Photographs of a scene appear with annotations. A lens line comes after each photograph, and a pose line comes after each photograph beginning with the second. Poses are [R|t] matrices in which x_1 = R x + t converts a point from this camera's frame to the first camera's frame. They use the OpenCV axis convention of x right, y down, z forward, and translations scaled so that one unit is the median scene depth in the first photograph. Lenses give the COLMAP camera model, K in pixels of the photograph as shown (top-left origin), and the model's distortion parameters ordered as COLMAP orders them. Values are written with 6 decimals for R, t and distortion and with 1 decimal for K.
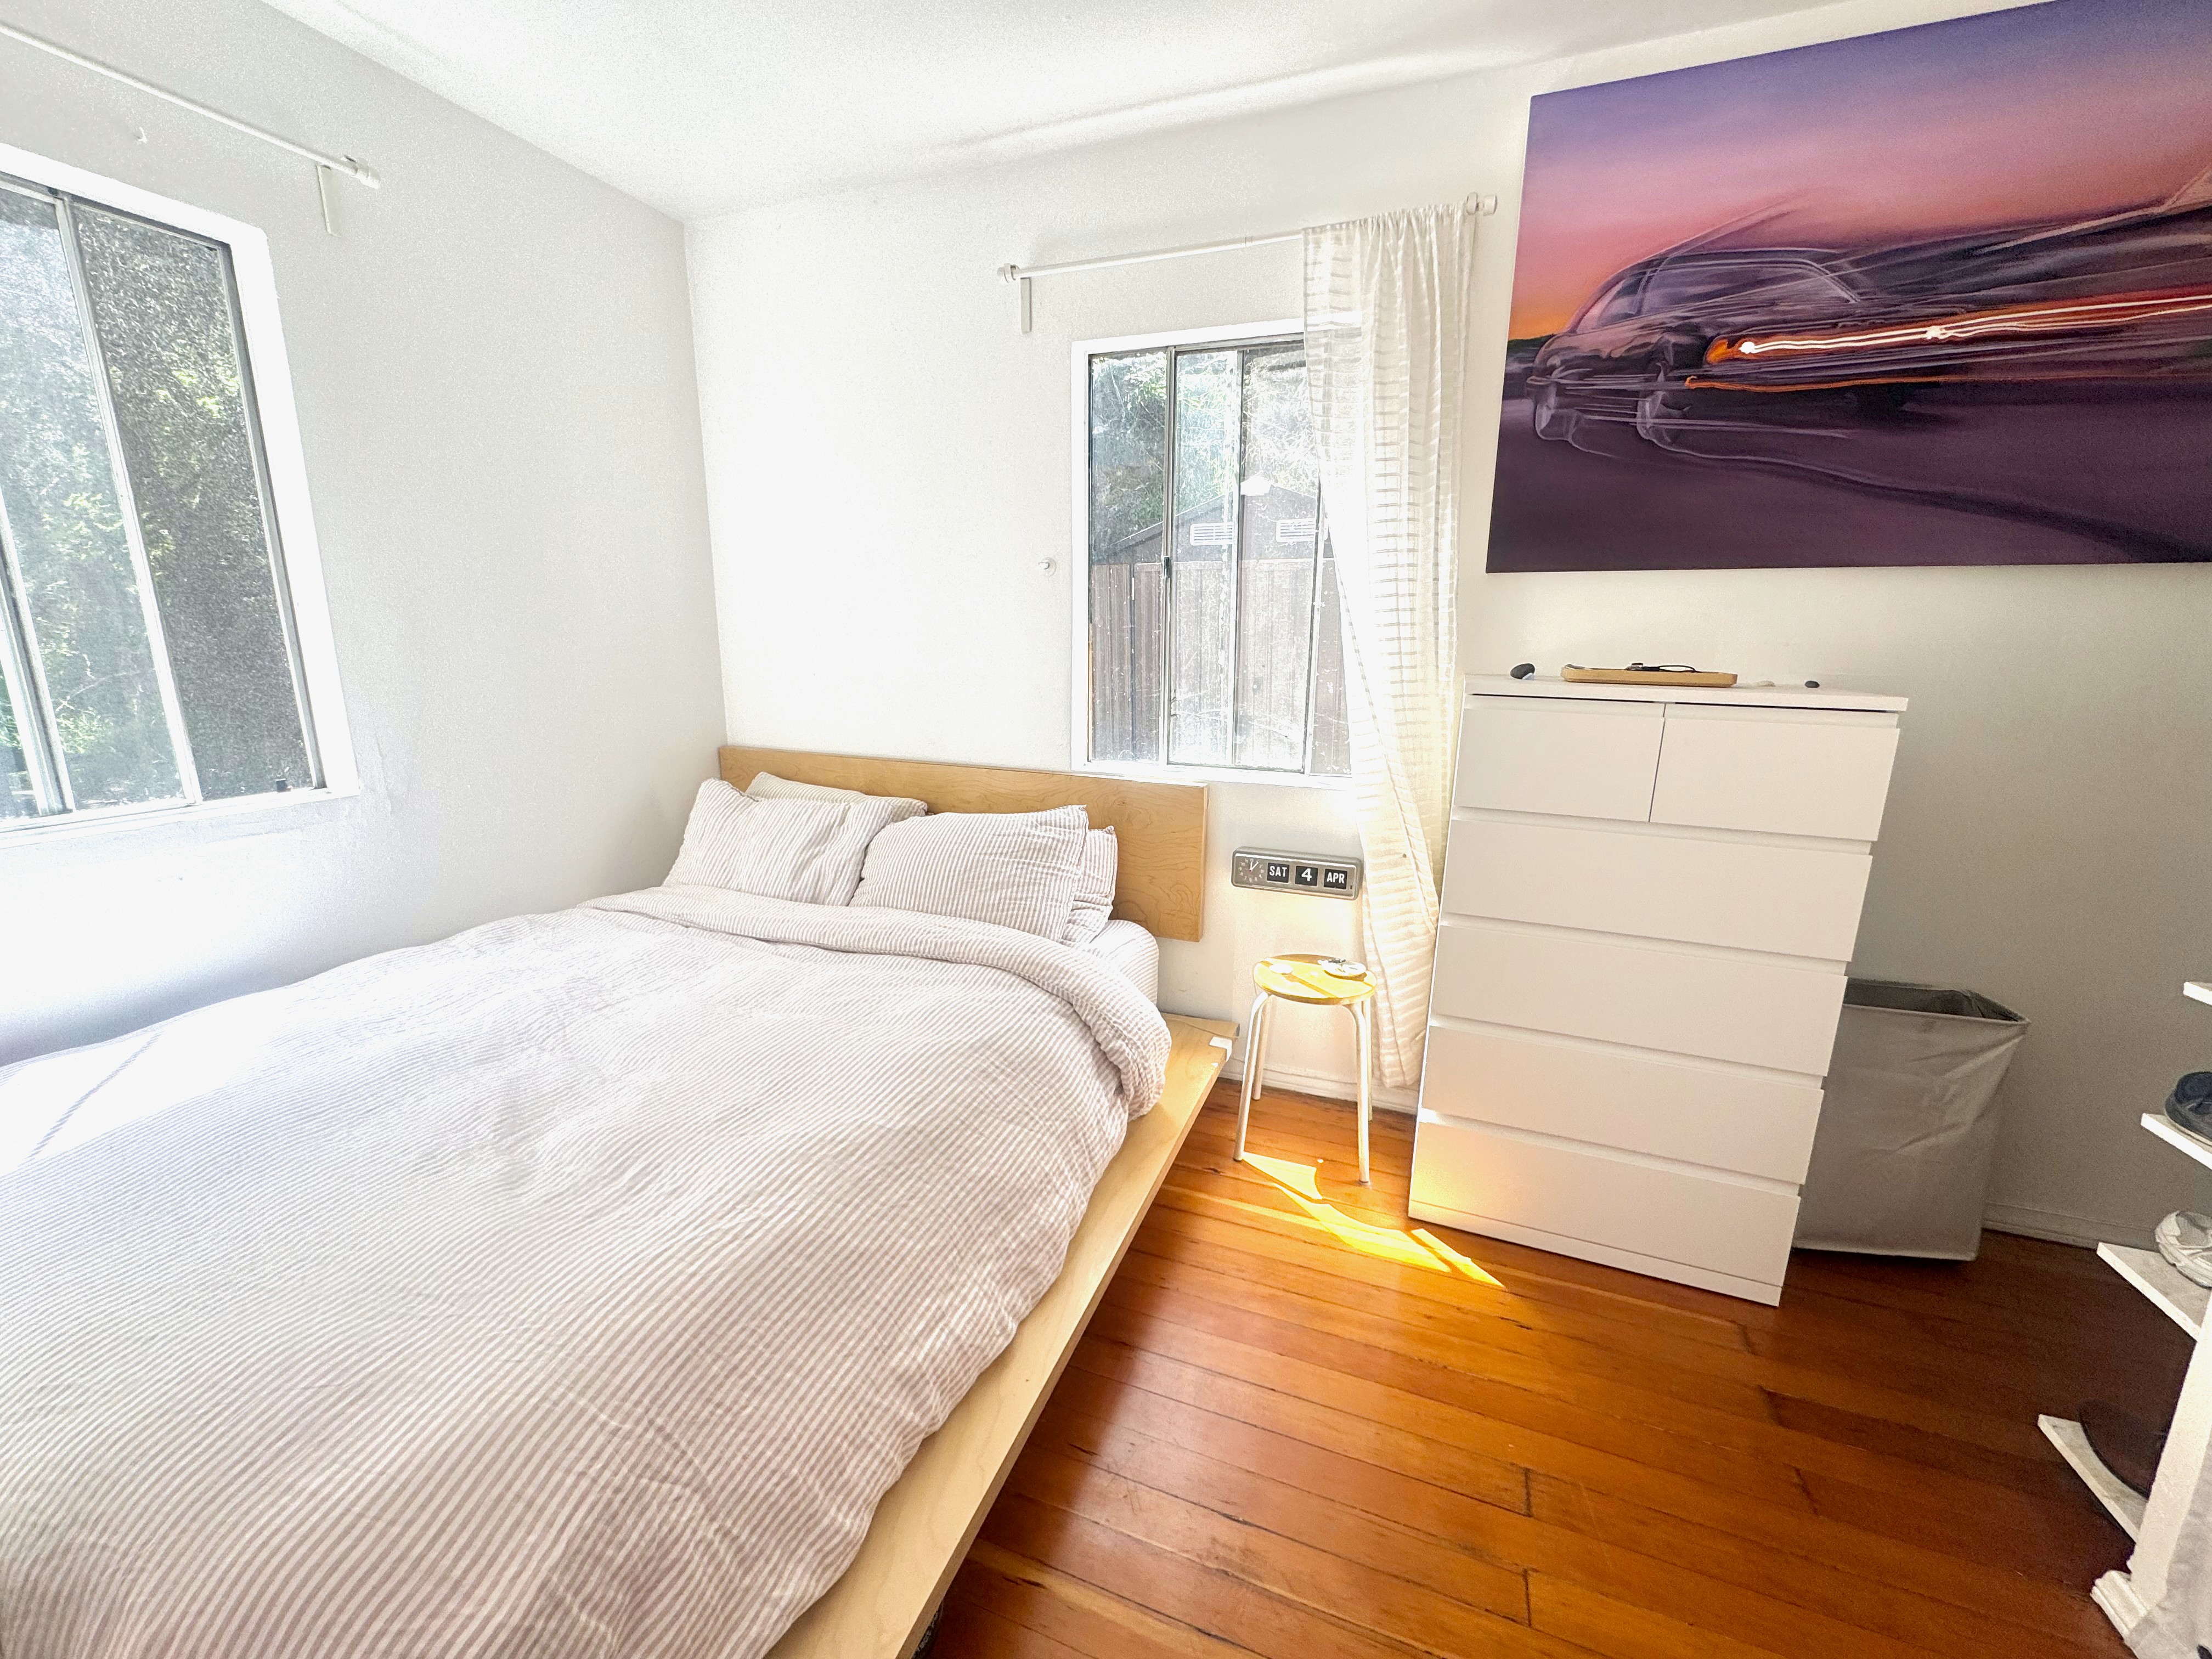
lens RADIAL K [[893.4, 0, 1107.0], [0, 893.4, 817.3], [0, 0, 1]] dist [0.002804, -0.000301]
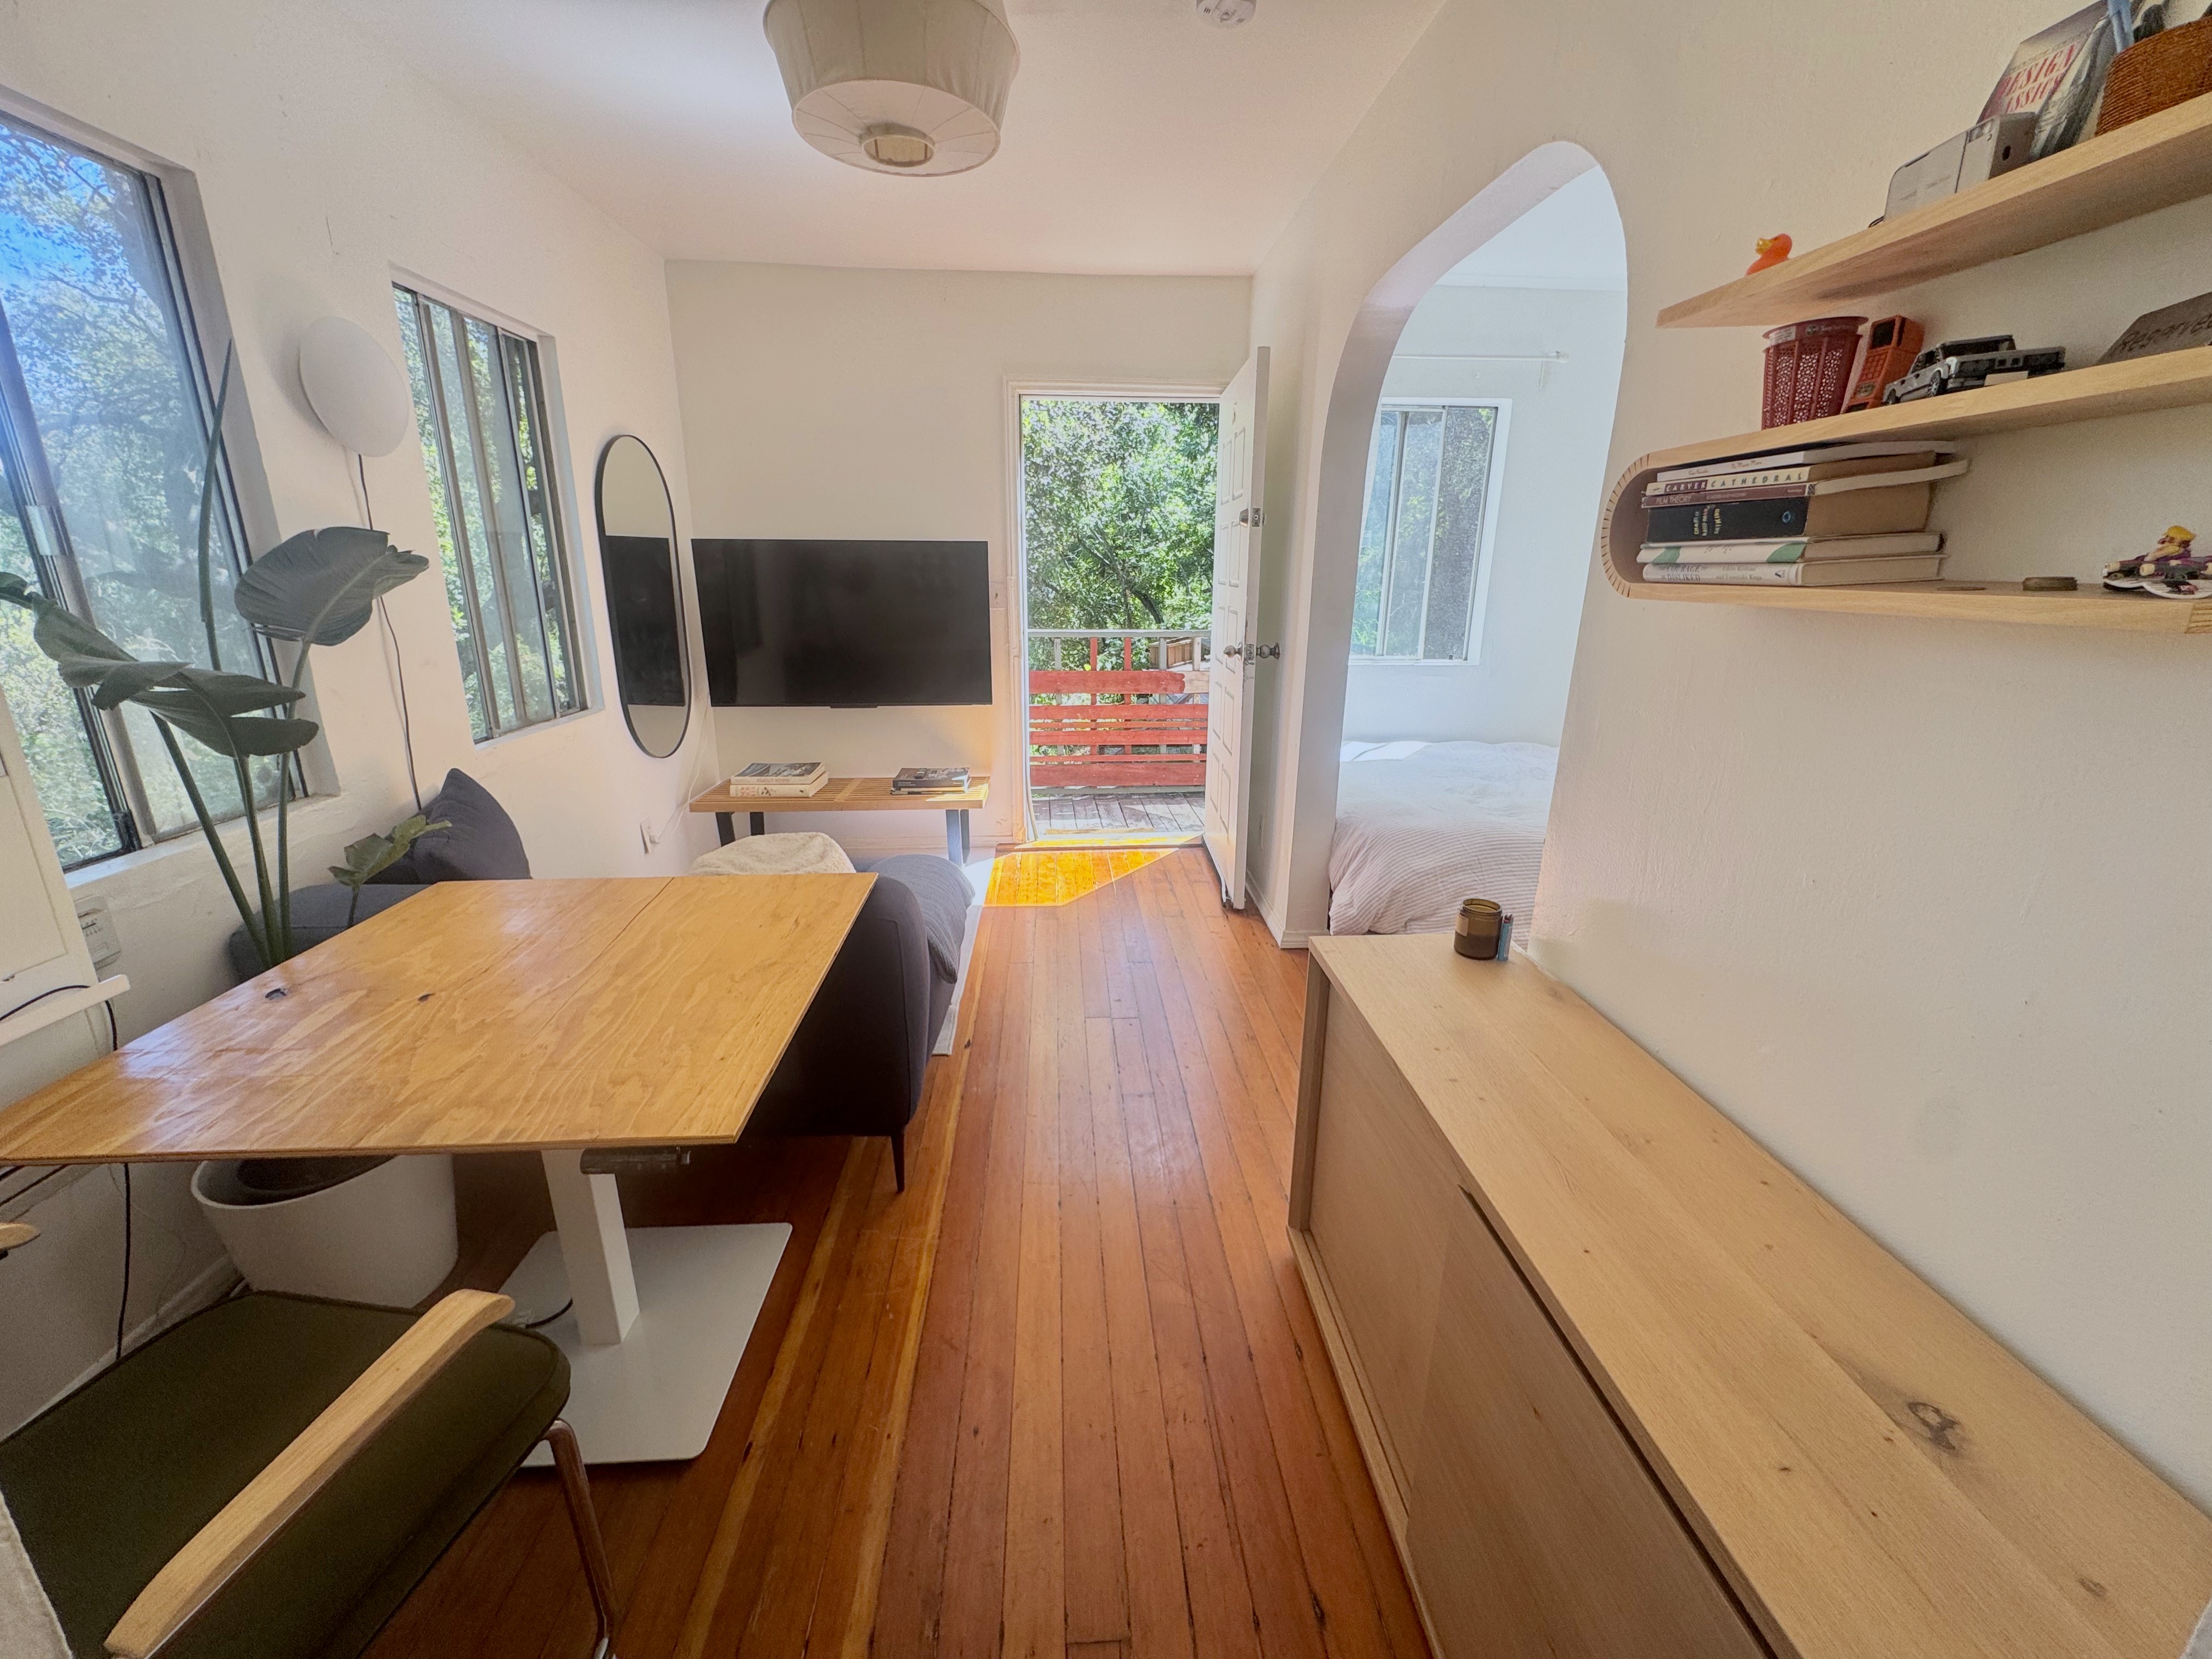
lens RADIAL K [[893.4, 0, 1102.4], [0, 893.4, 829.5], [0, 0, 1]] dist [0.002804, -0.000301]
pose [[0.417956, 0.251892, -0.872847, 0.781982], [-0.195288, 0.963242, 0.184467, 0.143897], [0.887229, 0.093357, 0.451784, -0.749347]]
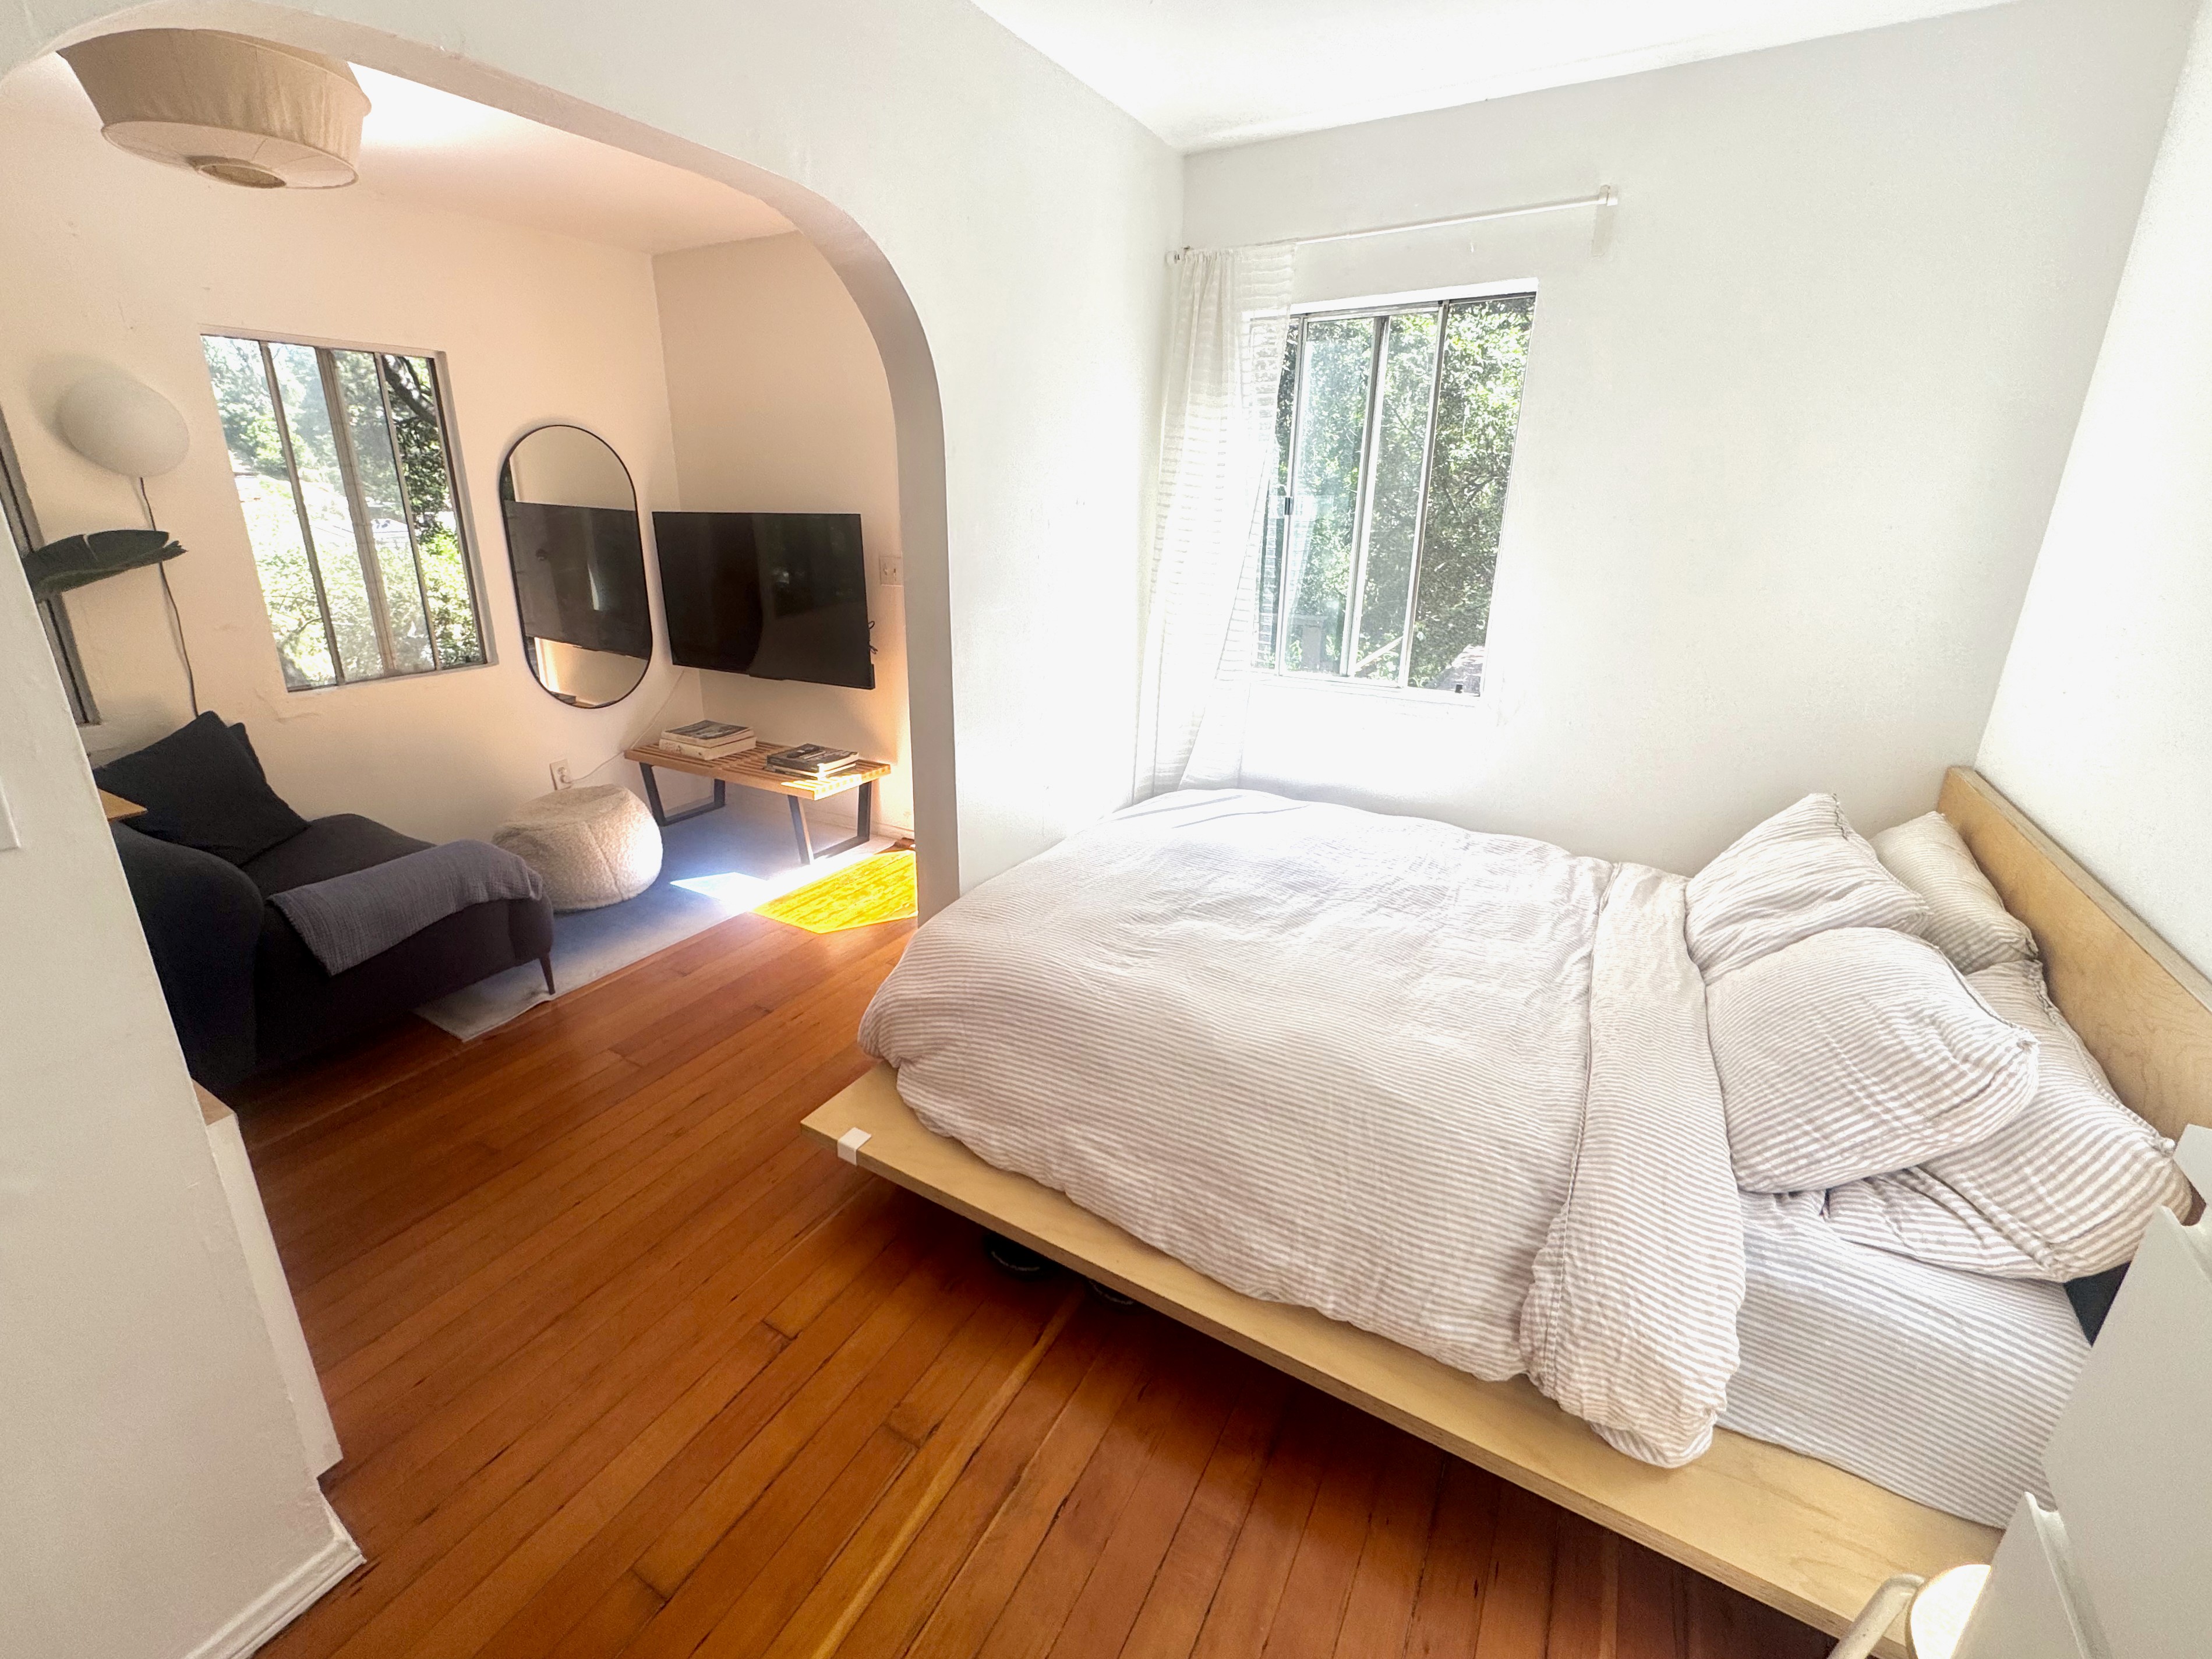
lens RADIAL K [[936.8, 0, 1052.8], [0, 936.8, 787.8], [0, 0, 1]] dist [-0.000687, 0.000011]
pose [[-0.173716, 0.289259, -0.941356, 0.664855], [-0.207836, 0.923591, 0.322154, -0.251038], [0.962615, 0.251611, -0.100324, 0.623305]]
